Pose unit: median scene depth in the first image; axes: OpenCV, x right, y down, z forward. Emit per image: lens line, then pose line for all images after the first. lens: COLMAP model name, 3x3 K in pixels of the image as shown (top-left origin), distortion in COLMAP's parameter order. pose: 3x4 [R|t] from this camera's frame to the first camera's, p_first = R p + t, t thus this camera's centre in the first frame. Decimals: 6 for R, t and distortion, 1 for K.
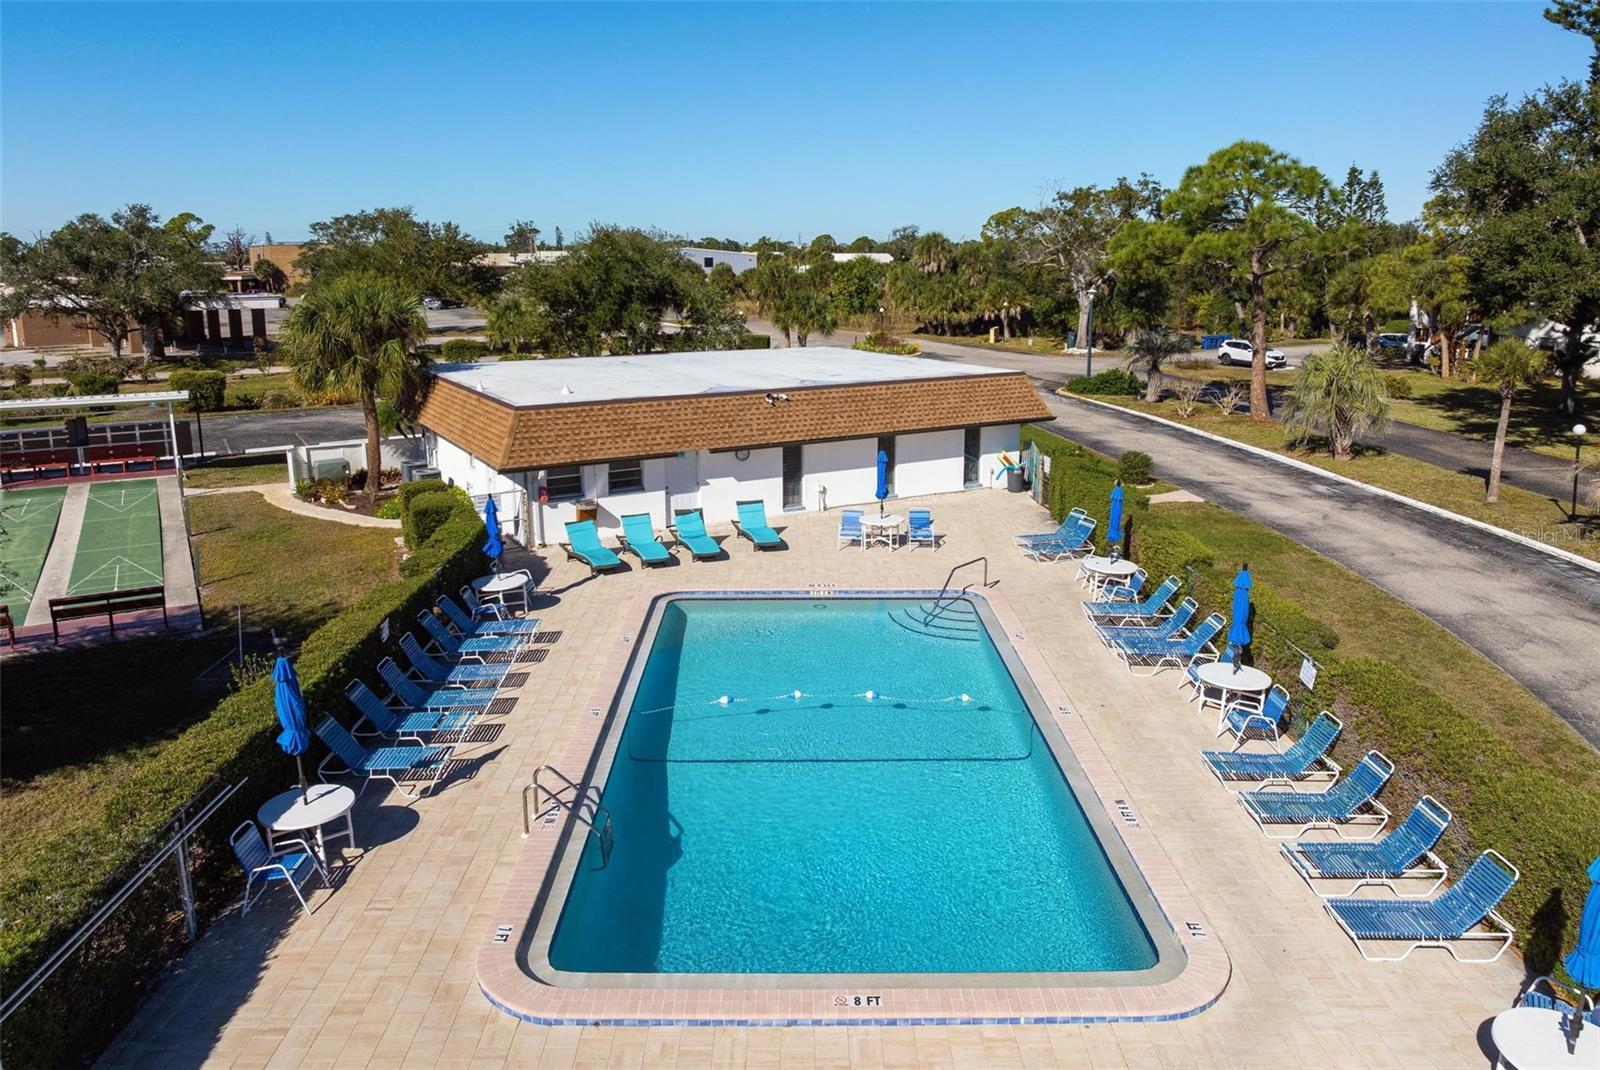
lens RADIAL K [[1133.5, 0, 800.0], [0, 1133.5, 535.0], [0, 0, 1]] dist [-0.030564, -0.001165]
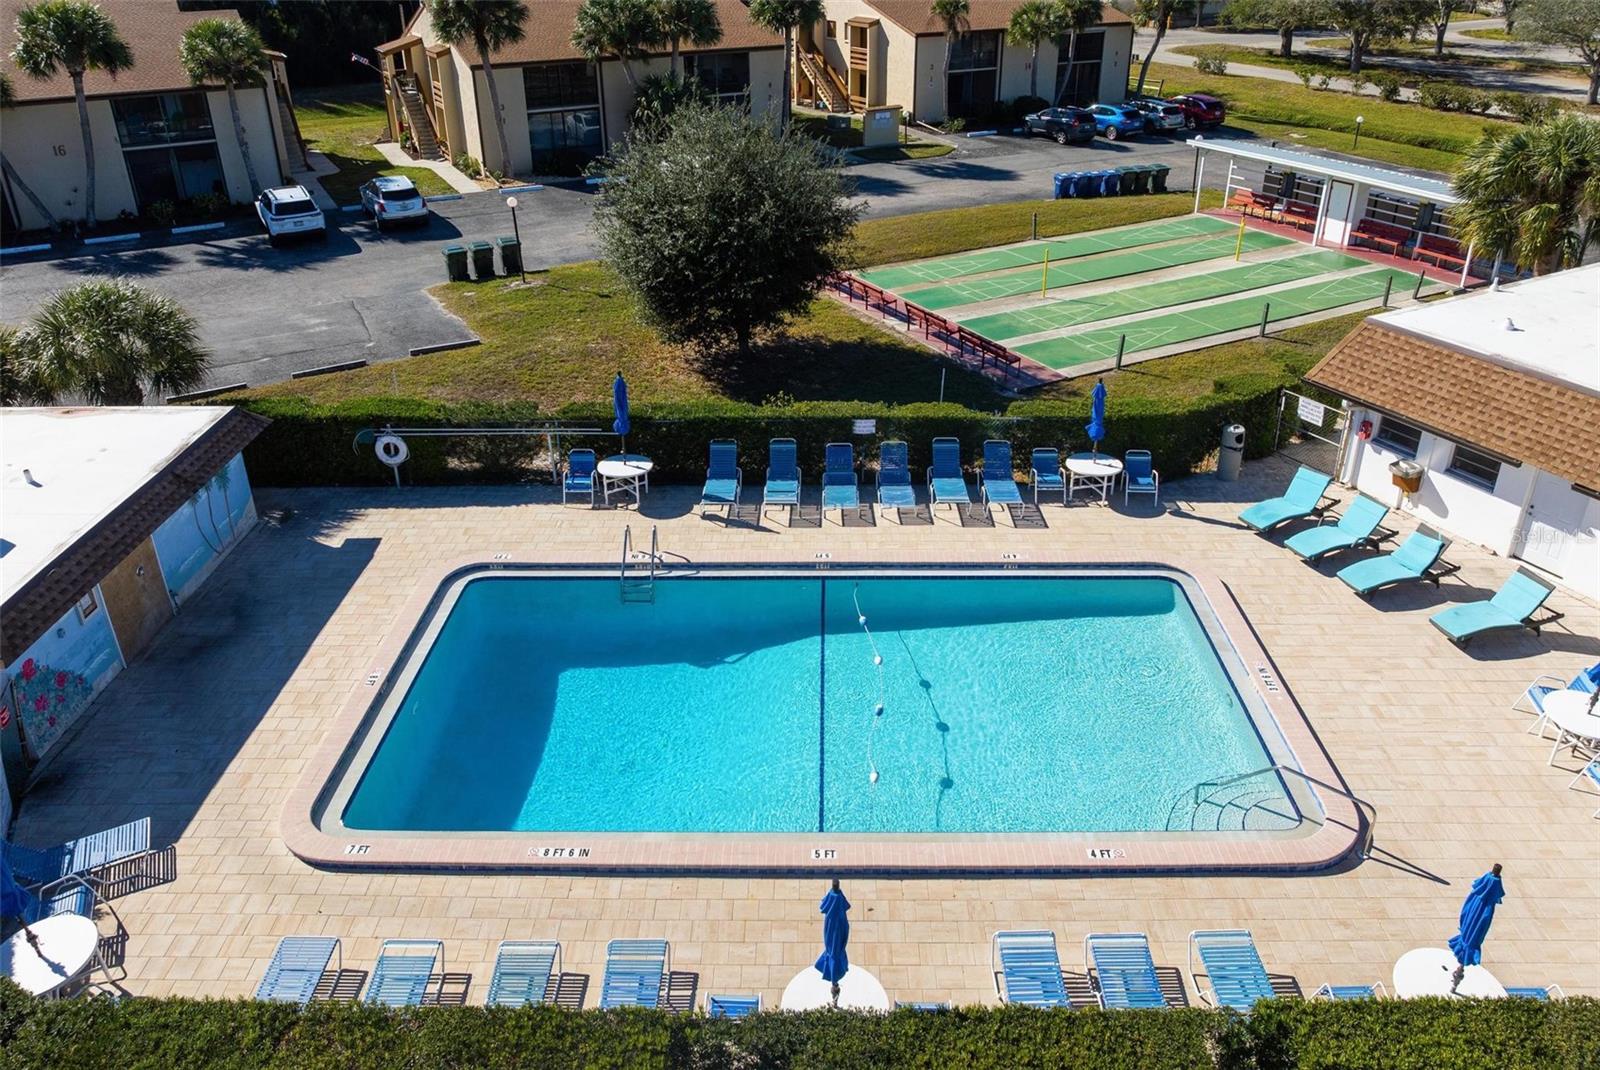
lens RADIAL K [[1133.5, 0, 800.0], [0, 1133.5, 535.0], [0, 0, 1]] dist [-0.030564, -0.001165]
pose [[-0.034488, 0.473687, -0.880018, 0.682909], [-0.253264, 0.847656, 0.466194, -0.322905], [0.966782, 0.238955, 0.090734, 0.792235]]
